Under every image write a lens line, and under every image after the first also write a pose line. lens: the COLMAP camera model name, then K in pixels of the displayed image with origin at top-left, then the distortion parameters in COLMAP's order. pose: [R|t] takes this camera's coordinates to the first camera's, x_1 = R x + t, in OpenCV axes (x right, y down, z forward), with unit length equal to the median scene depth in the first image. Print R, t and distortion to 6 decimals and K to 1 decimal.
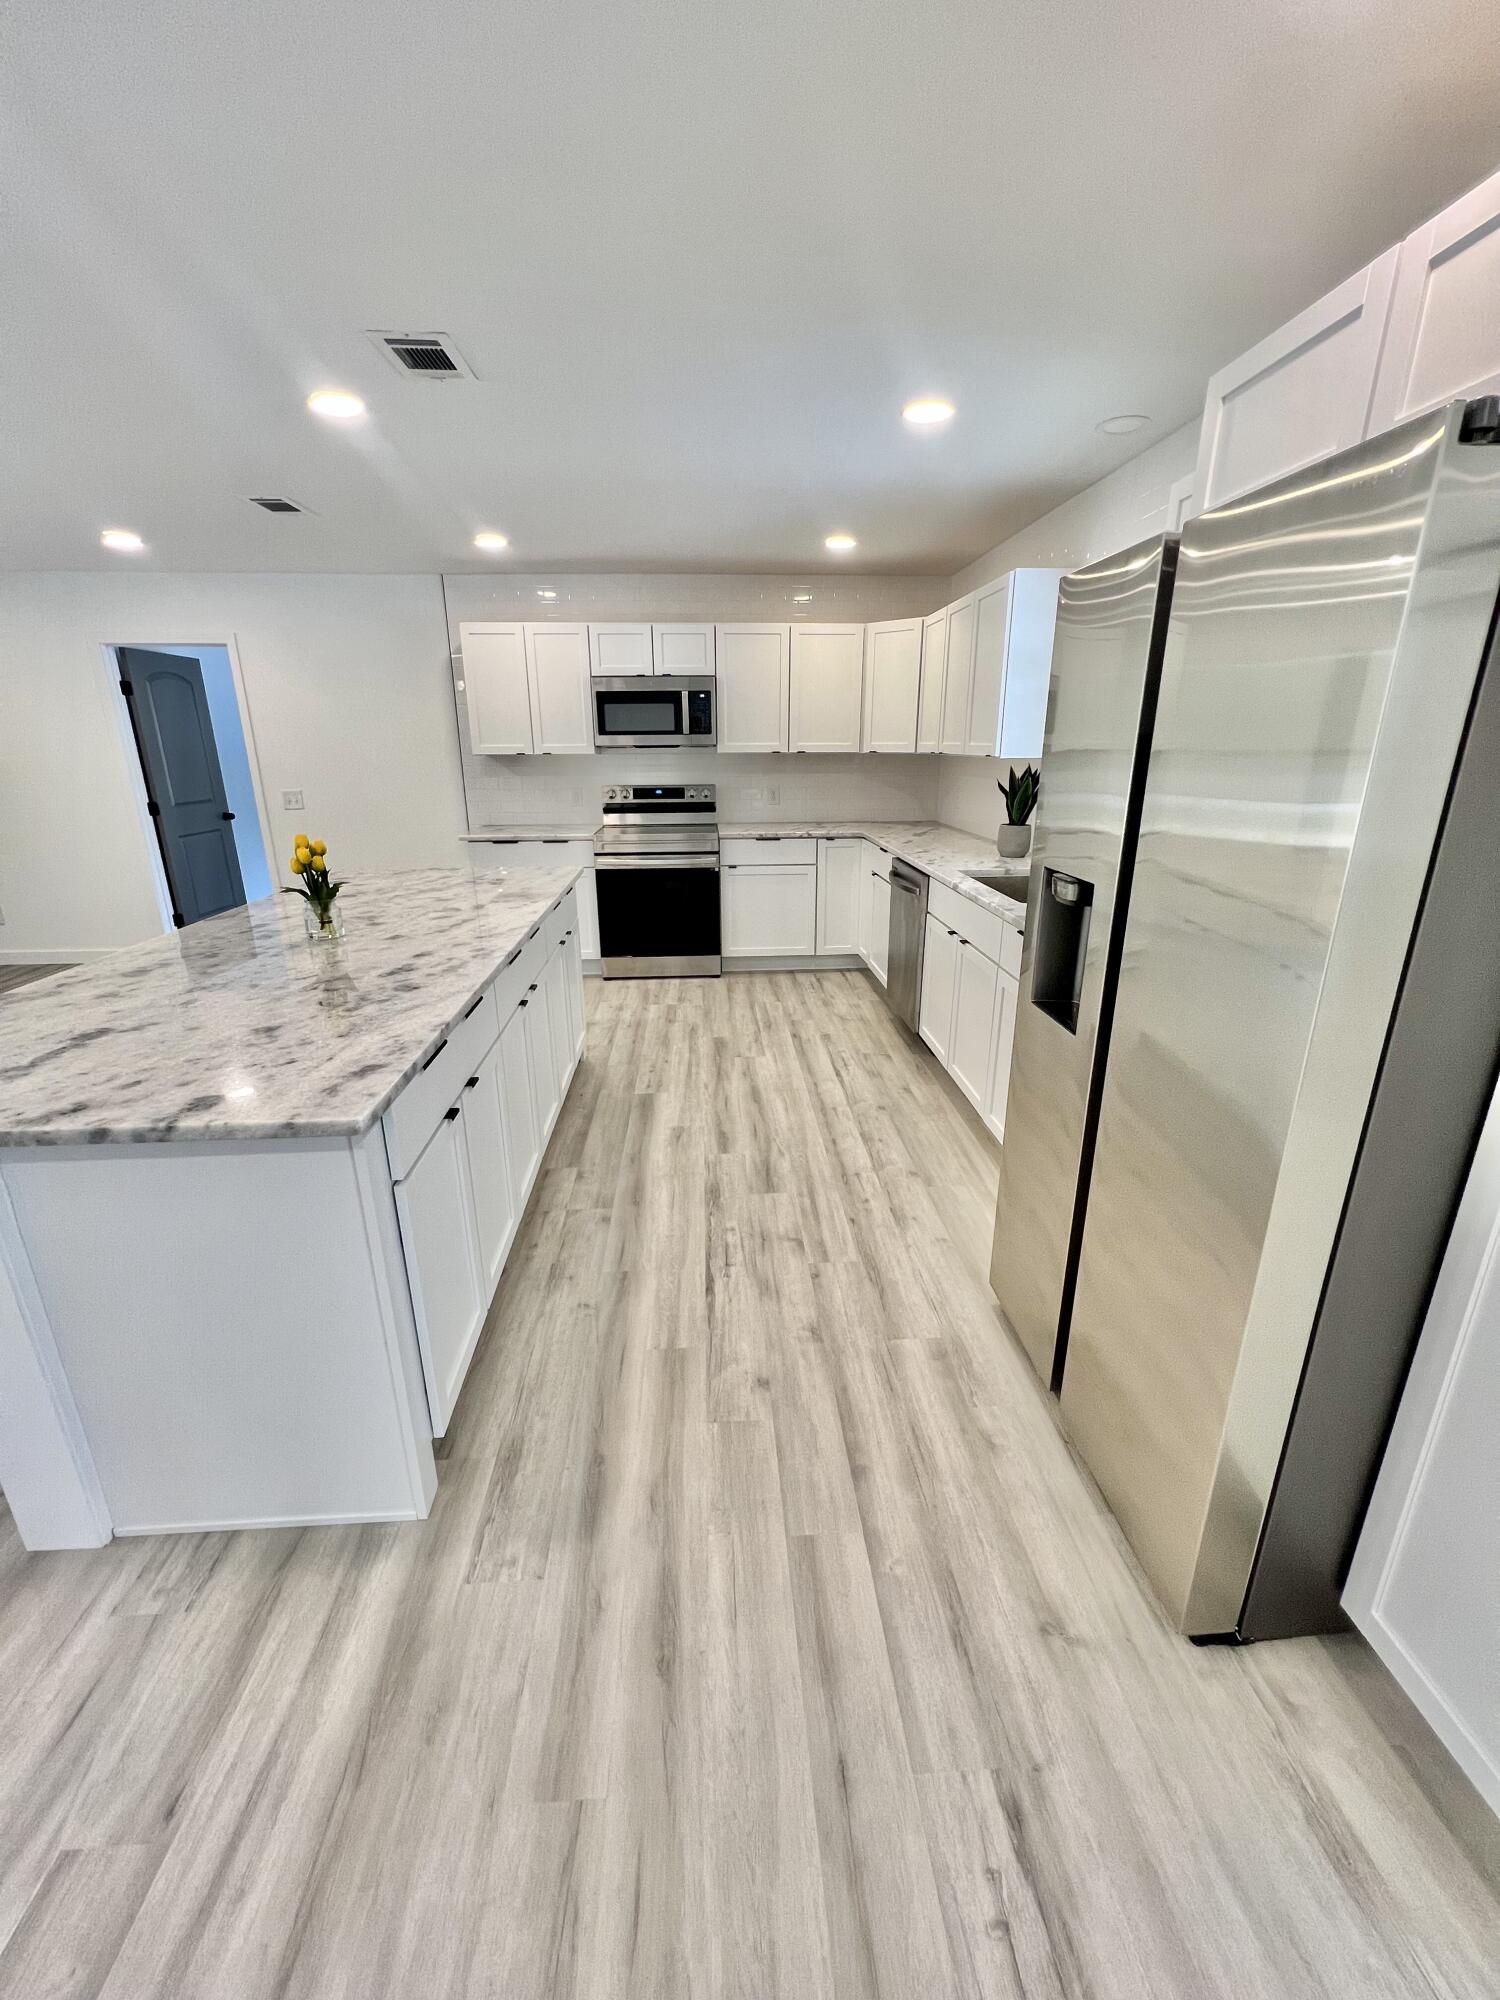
lens RADIAL K [[801.5, 0, 747.7], [0, 801.5, 997.0], [0, 0, 1]] dist [-0.001031, 0.000420]
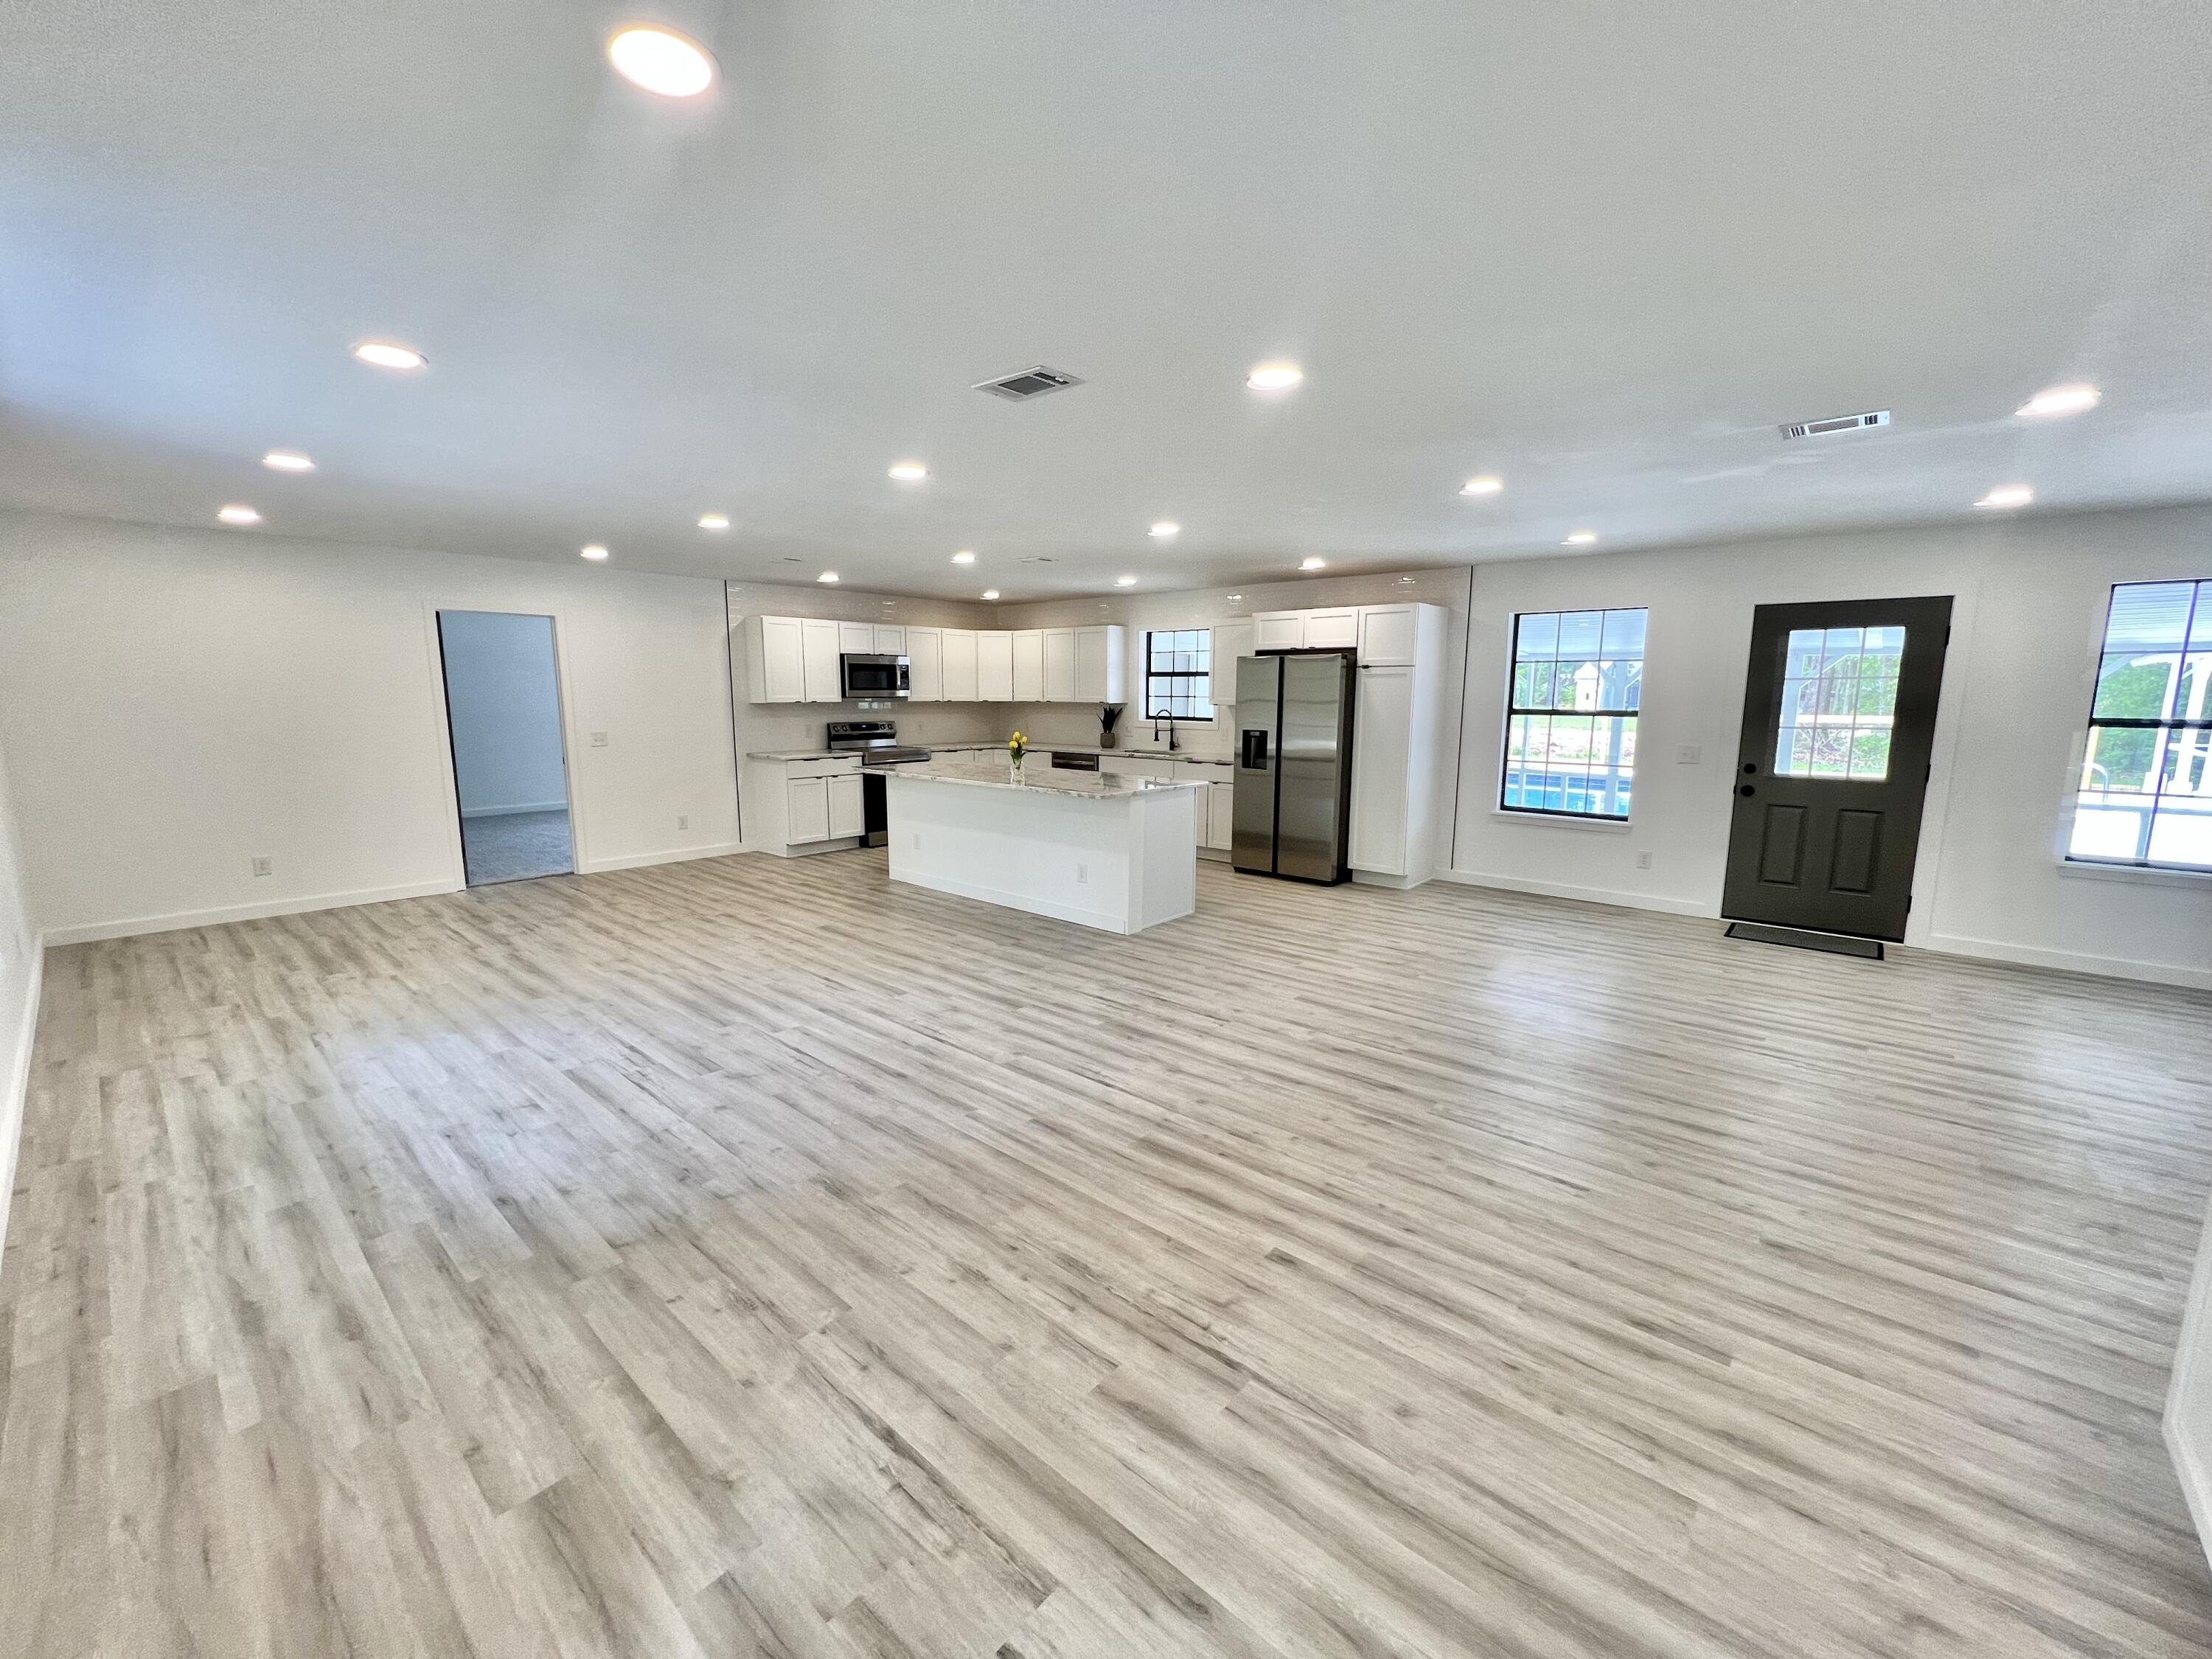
lens RADIAL K [[886.5, 0, 1101.3], [0, 886.5, 827.1], [0, 0, 1]] dist [-0.001031, 0.000420]
pose [[0.703003, -0.099802, 0.704149, -2.465415], [0.209323, 0.975283, -0.070752, 0.350220], [-0.679684, 0.197134, 0.706518, -1.112493]]
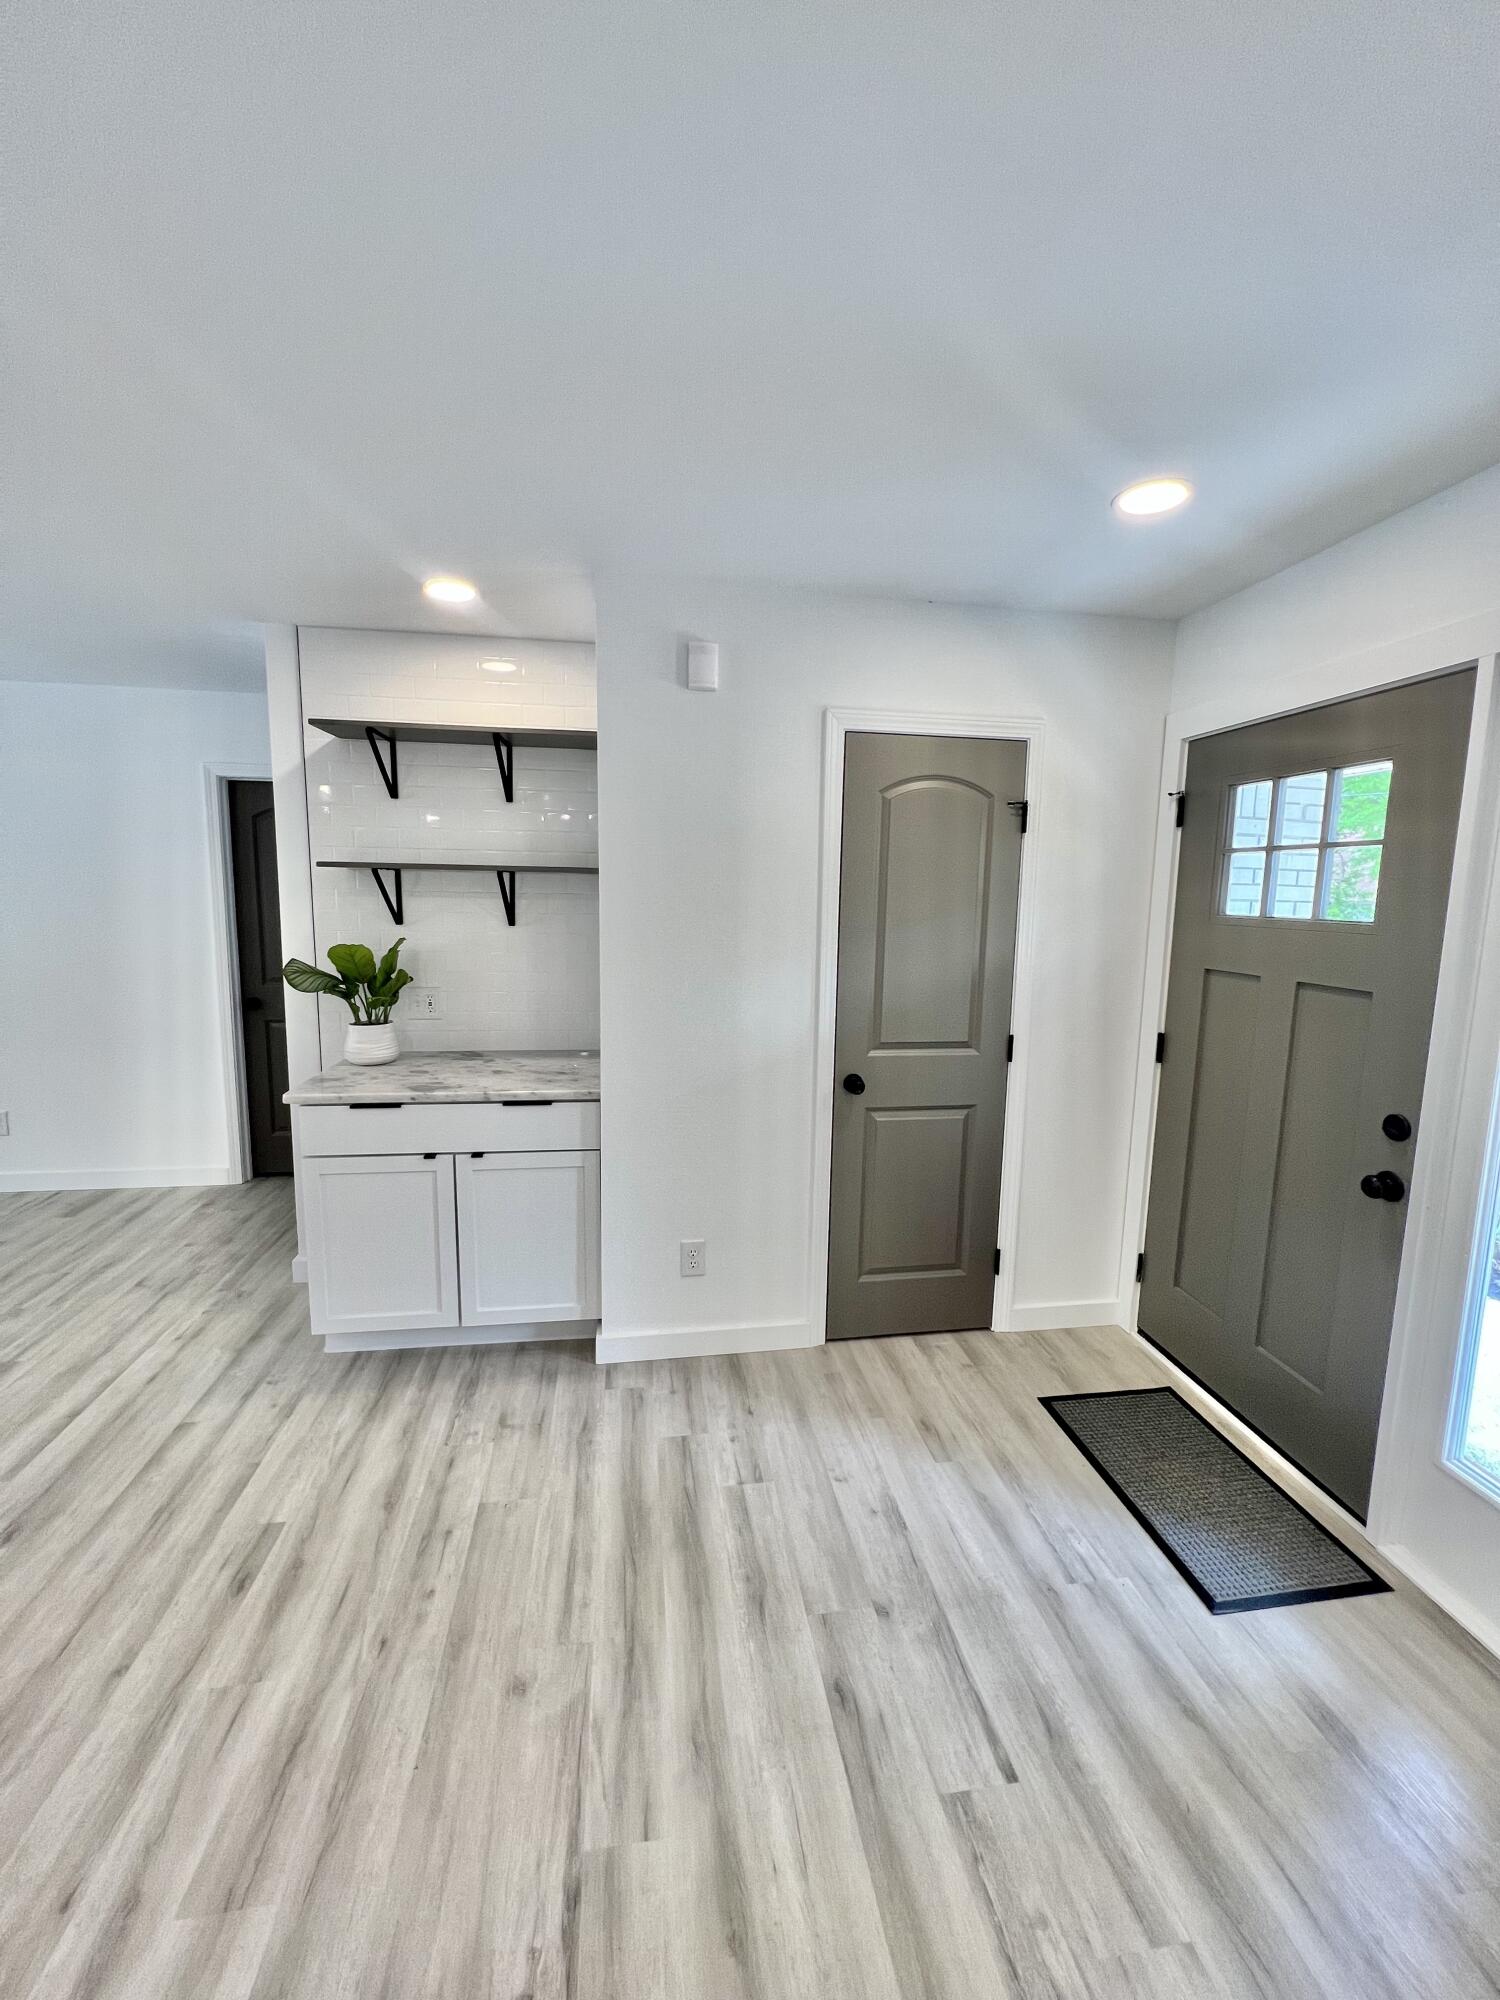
lens RADIAL K [[801.5, 0, 750.1], [0, 801.5, 992.7], [0, 0, 1]] dist [-0.001031, 0.000420]
pose [[-0.995552, -0.002304, -0.094189, -1.846448], [-0.041636, 0.907546, 0.417885, 0.031327], [0.084518, 0.419947, -0.903604, -0.187189]]
